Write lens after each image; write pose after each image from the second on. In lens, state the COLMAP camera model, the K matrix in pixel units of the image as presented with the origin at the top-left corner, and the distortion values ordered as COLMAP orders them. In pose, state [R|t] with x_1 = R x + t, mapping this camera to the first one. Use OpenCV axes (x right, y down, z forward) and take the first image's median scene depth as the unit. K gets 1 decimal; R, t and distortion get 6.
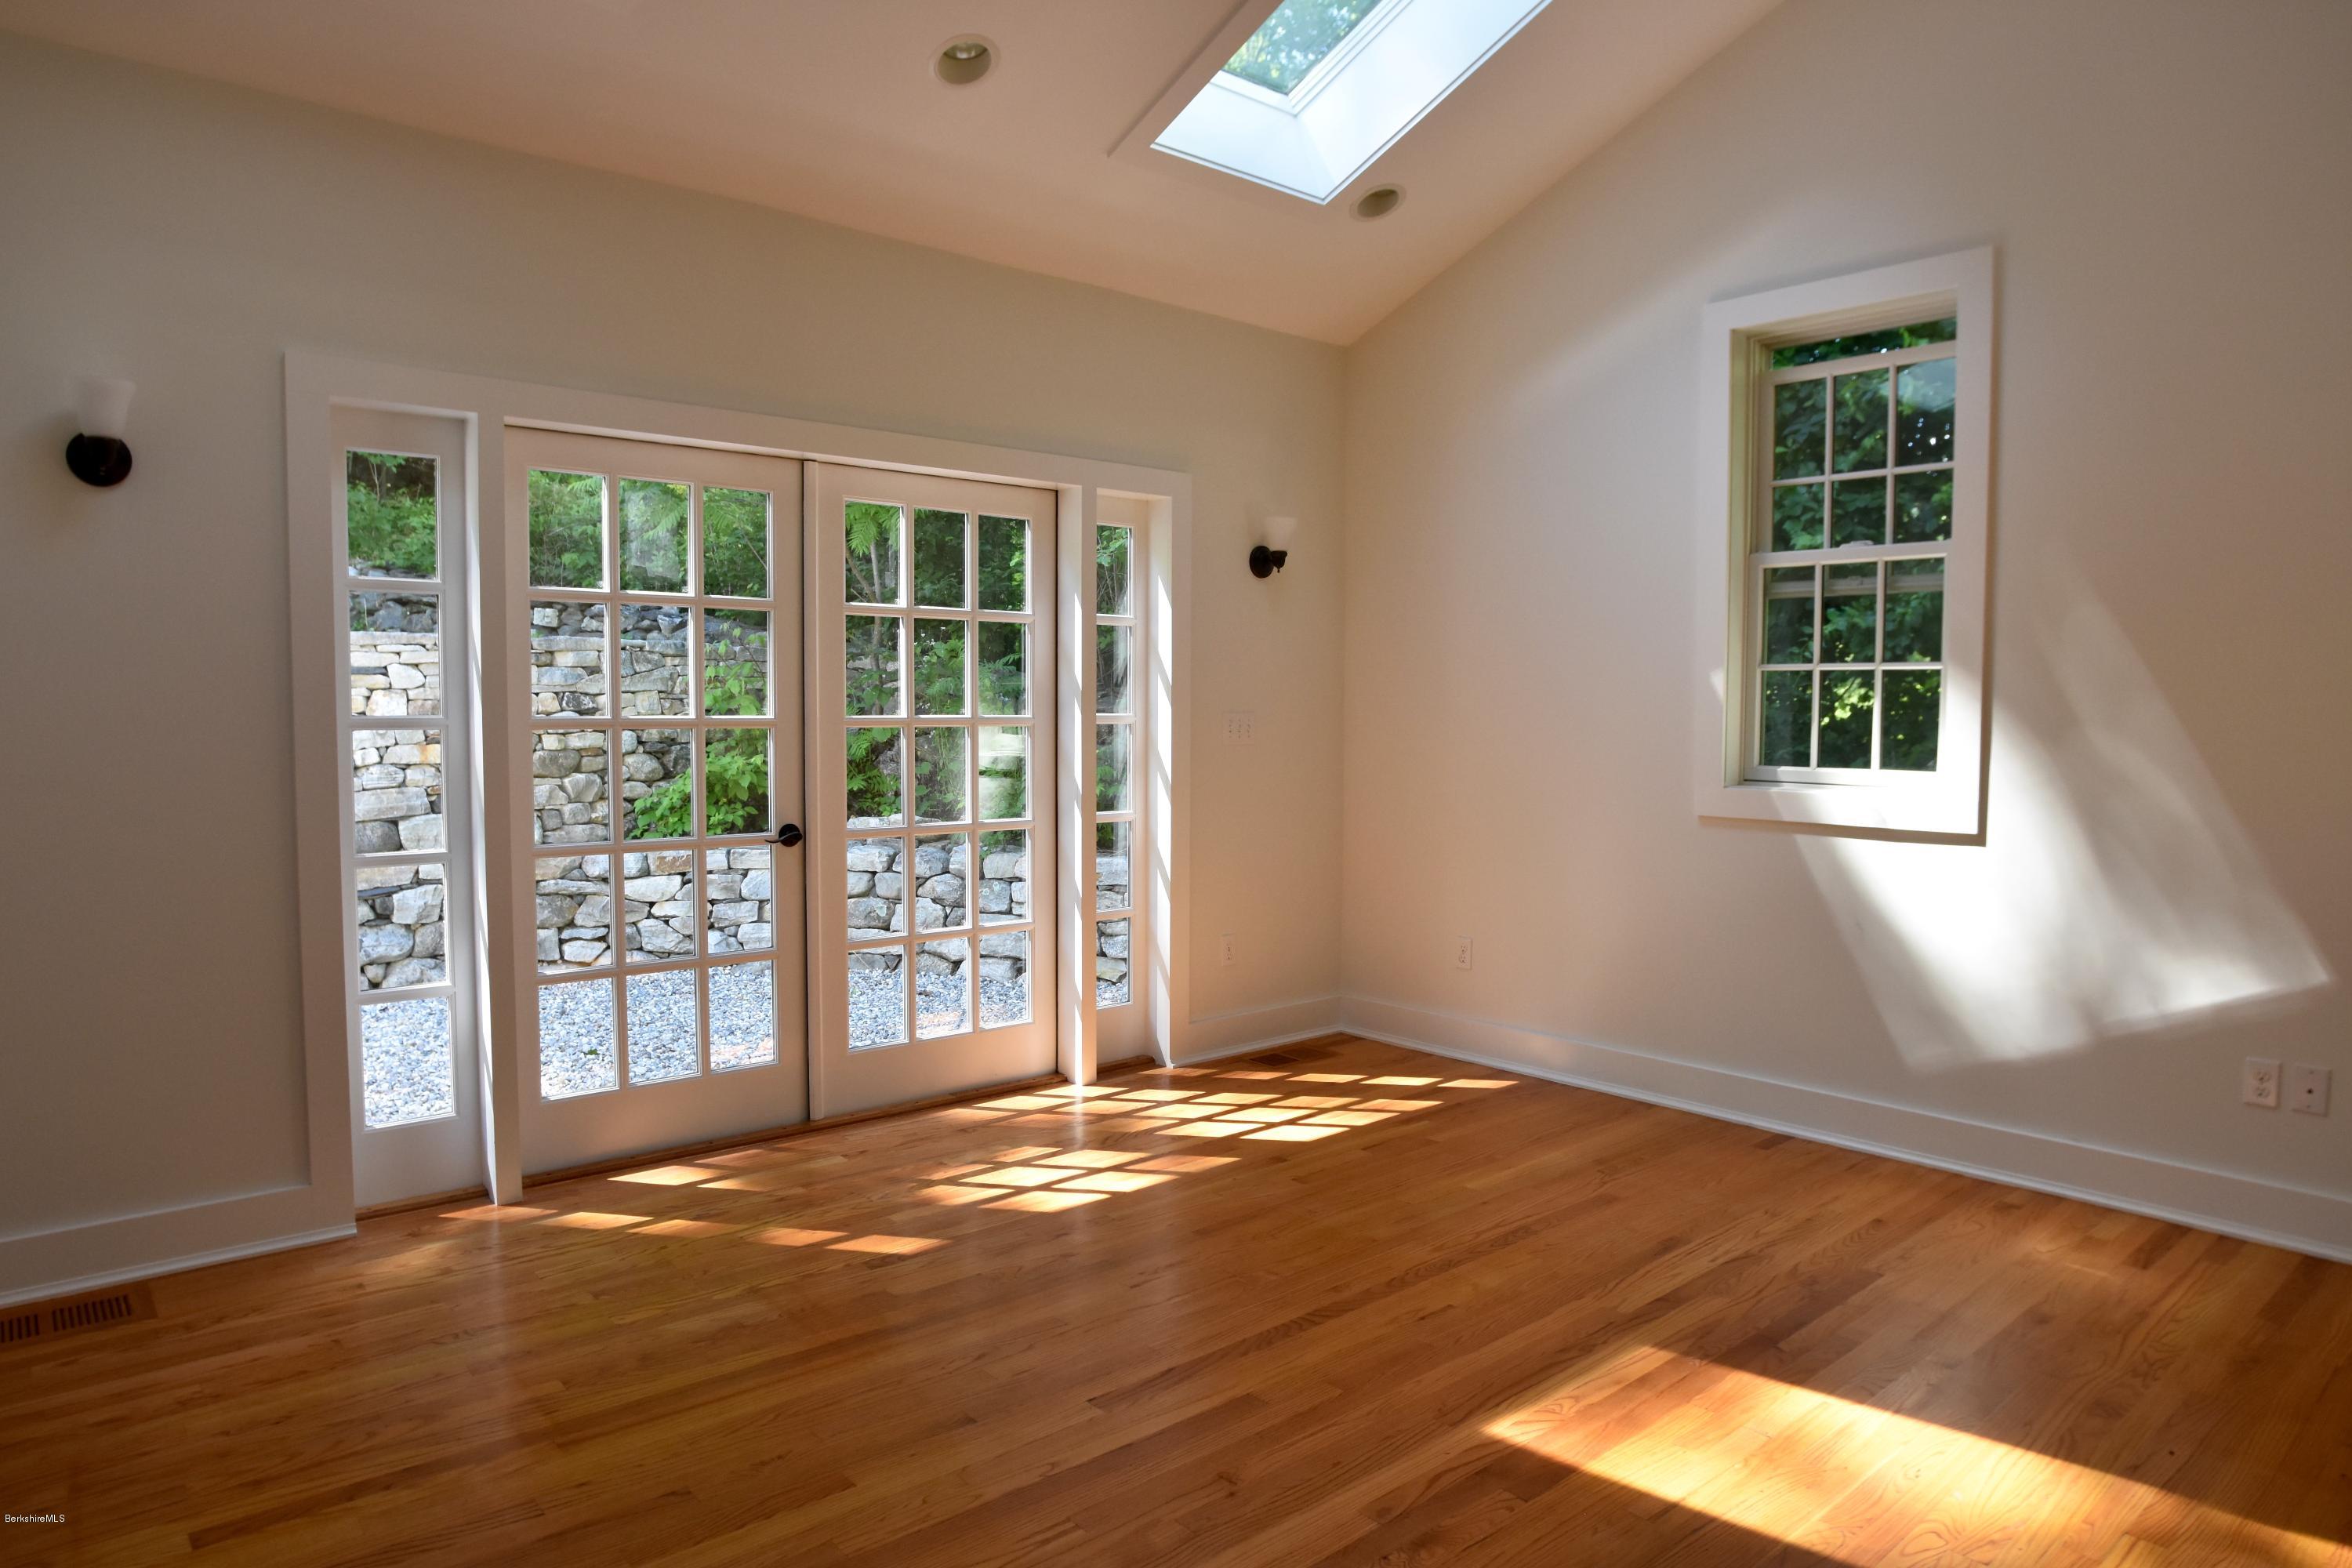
lens RADIAL K [[1452.6, 0, 1167.2], [0, 1452.6, 791.7], [0, 0, 1]] dist [-0.080062, 0.042580]
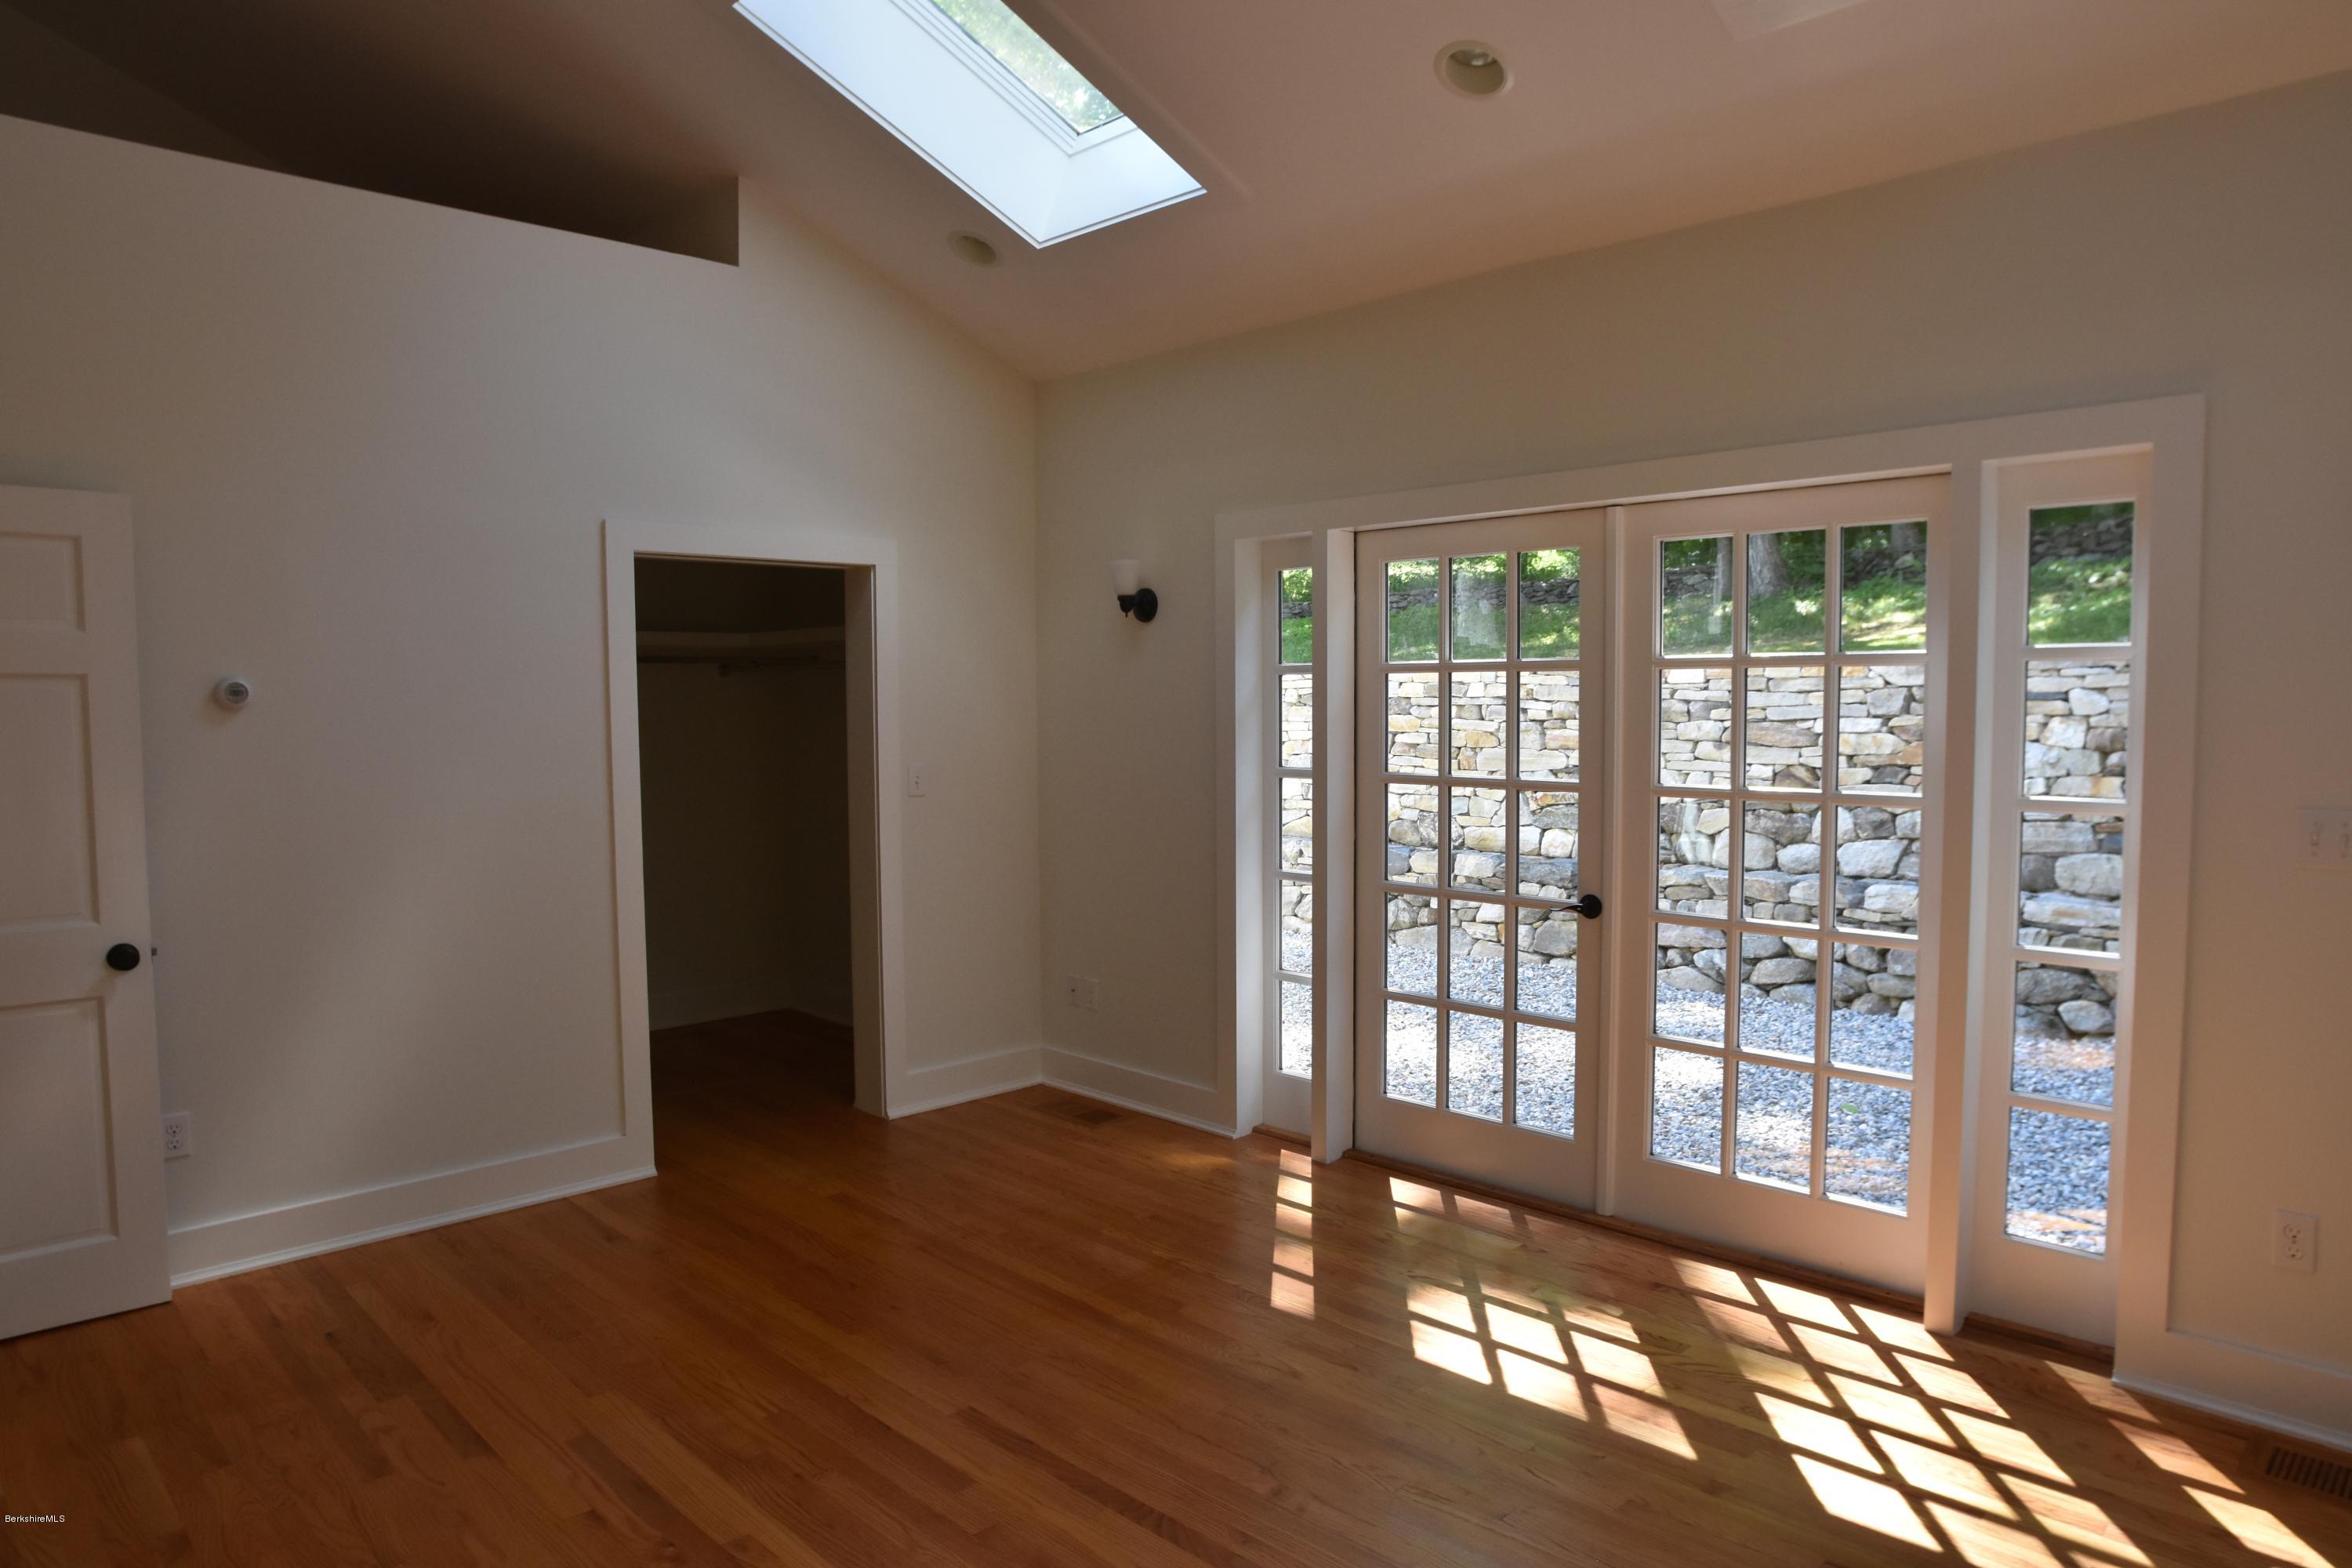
lens RADIAL K [[1452.6, 0, 1167.2], [0, 1452.6, 791.7], [0, 0, 1]] dist [-0.080062, 0.042580]
pose [[0.065805, 0.060912, -0.995972, 0.680519], [-0.052970, 0.996941, 0.057472, -0.087118], [0.996426, 0.048975, 0.068831, 0.681261]]
